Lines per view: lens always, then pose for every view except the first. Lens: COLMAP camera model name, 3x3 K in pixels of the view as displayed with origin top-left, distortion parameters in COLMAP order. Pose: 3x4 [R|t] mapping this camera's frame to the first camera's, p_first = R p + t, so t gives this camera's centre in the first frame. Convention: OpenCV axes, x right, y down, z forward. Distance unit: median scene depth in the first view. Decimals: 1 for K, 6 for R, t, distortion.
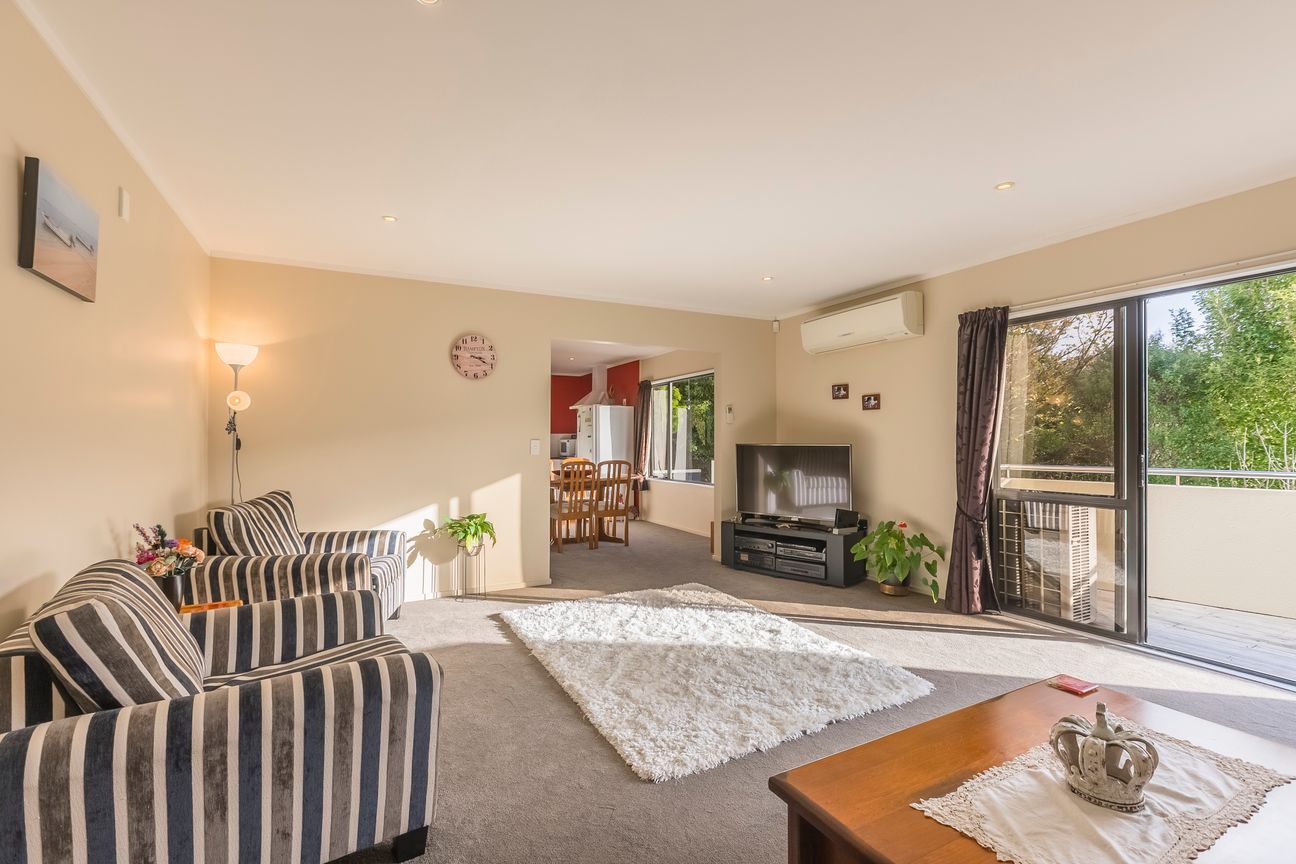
lens RADIAL K [[560.8, 0, 654.5], [0, 560.8, 435.6], [0, 0, 1]] dist [-0.000303, 0.000093]
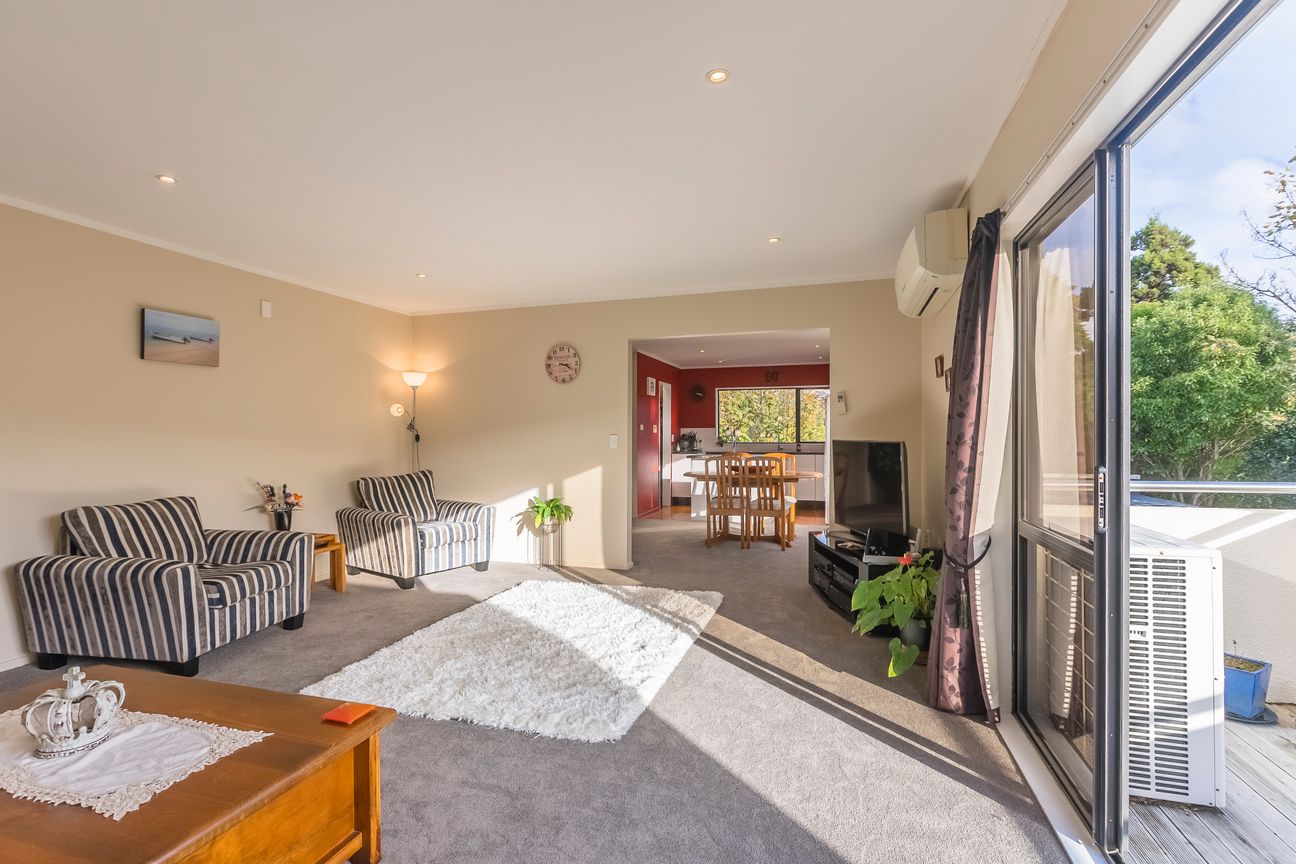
lens RADIAL K [[581.0, 0, 651.2], [0, 581.0, 432.0], [0, 0, 1]] dist [0.003352, 0.000111]
pose [[0.724362, -0.003564, -0.689411, 0.754355], [0.008466, 0.999957, 0.003726, -0.001904], [0.689368, -0.008536, 0.724361, 0.286631]]
